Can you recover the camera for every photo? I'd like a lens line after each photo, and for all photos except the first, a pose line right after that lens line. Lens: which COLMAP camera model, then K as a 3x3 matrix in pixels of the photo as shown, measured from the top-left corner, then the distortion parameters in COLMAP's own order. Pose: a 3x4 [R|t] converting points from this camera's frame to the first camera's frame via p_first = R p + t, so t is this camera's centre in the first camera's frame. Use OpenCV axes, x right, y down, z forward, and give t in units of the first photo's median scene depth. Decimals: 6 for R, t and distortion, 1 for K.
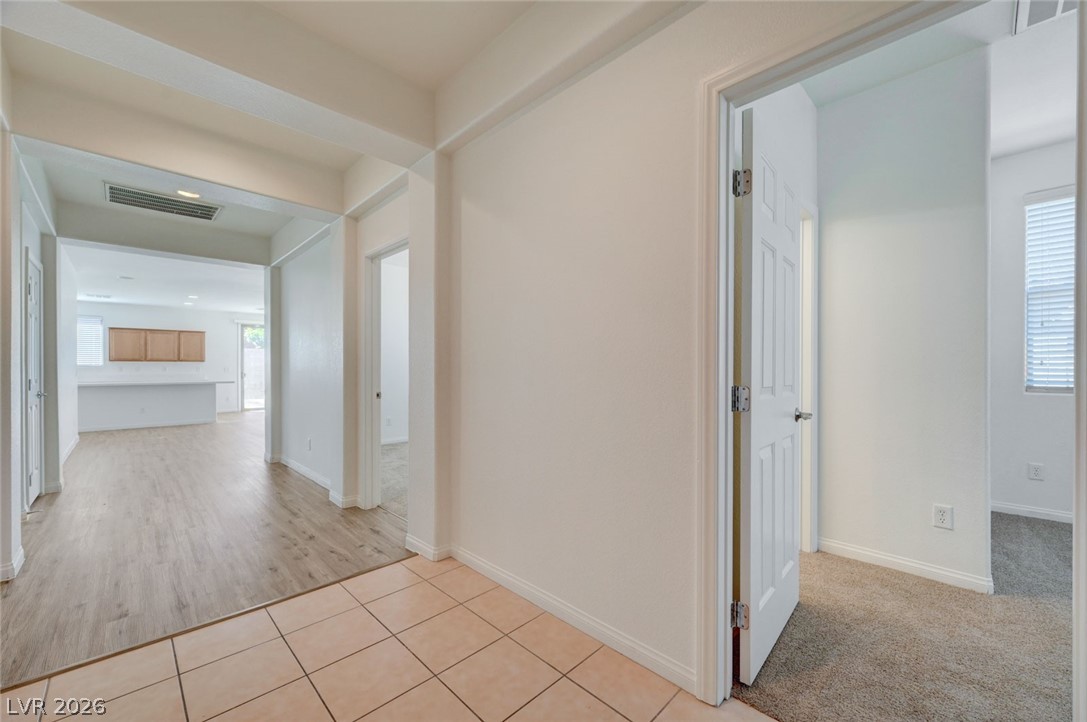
lens RADIAL K [[433.4, 0, 552.5], [0, 433.4, 369.2], [0, 0, 1]] dist [-0.006093, 0.001259]
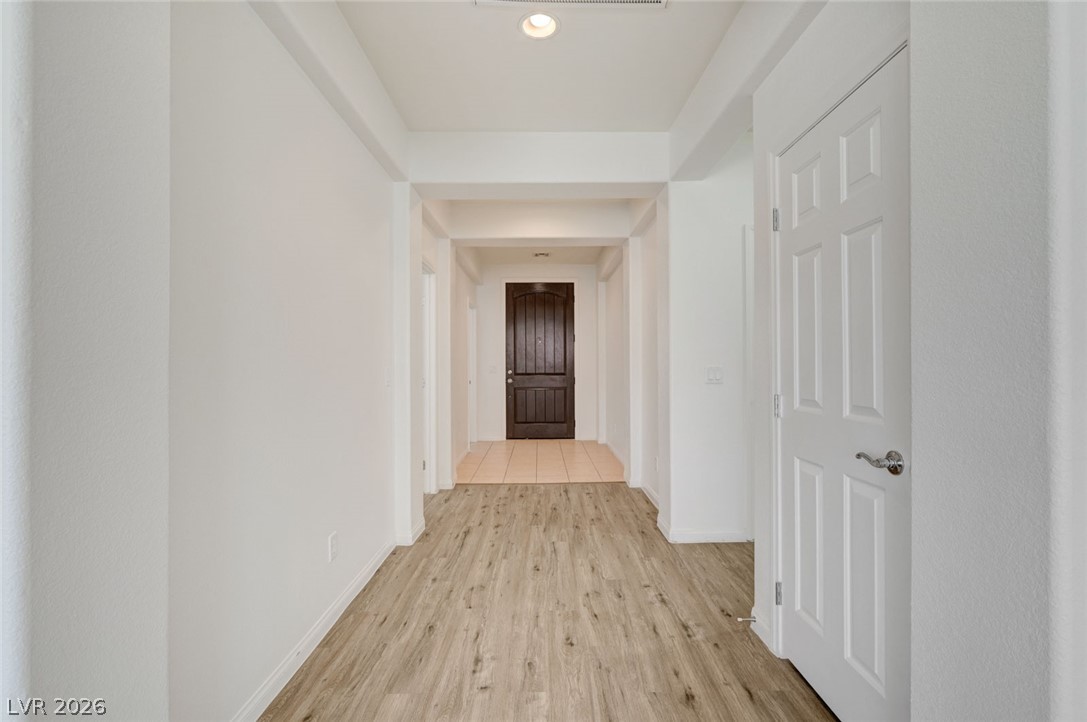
lens RADIAL K [[501.5, 0, 538.1], [0, 501.5, 362.6], [0, 0, 1]] dist [-0.023249, 0.001211]
pose [[-0.704243, 0.003972, 0.709948, -1.374475], [0.004388, 0.999990, -0.001243, -0.017260], [-0.709945, 0.002240, -0.704253, 1.549157]]
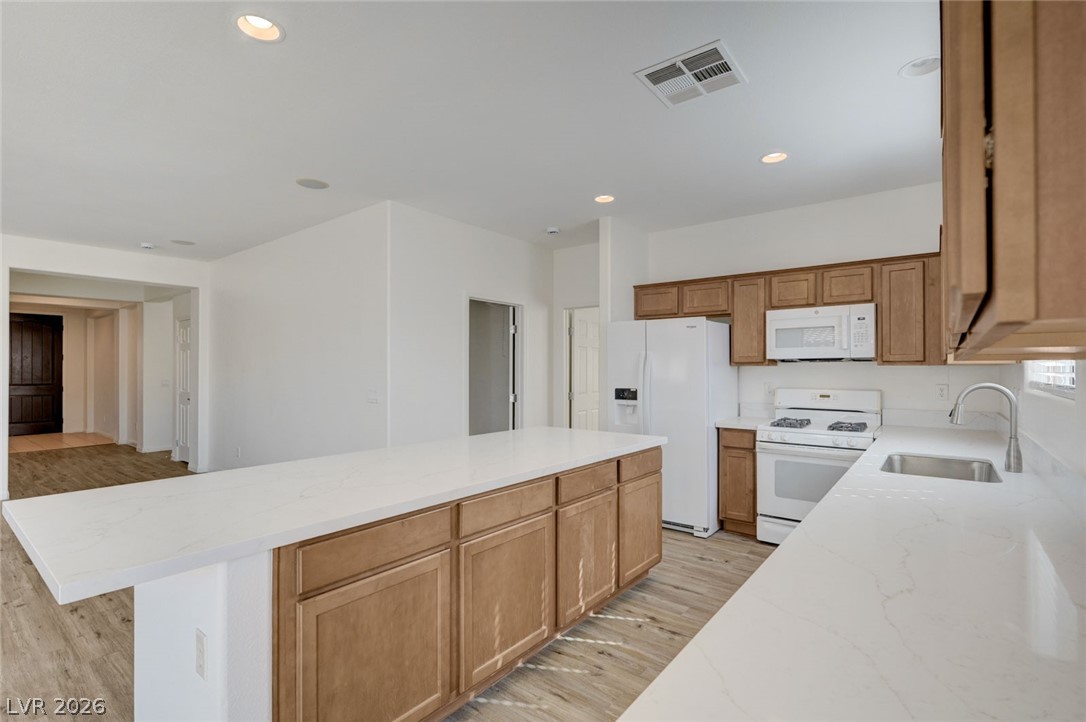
lens RADIAL K [[501.0, 0, 550.1], [0, 501.0, 368.7], [0, 0, 1]] dist [-0.023249, 0.001211]
pose [[-0.990266, 0.004196, -0.139125, -2.333882], [0.004396, 0.999990, -0.001132, -0.043431], [0.139119, -0.001733, -0.990274, 3.087063]]
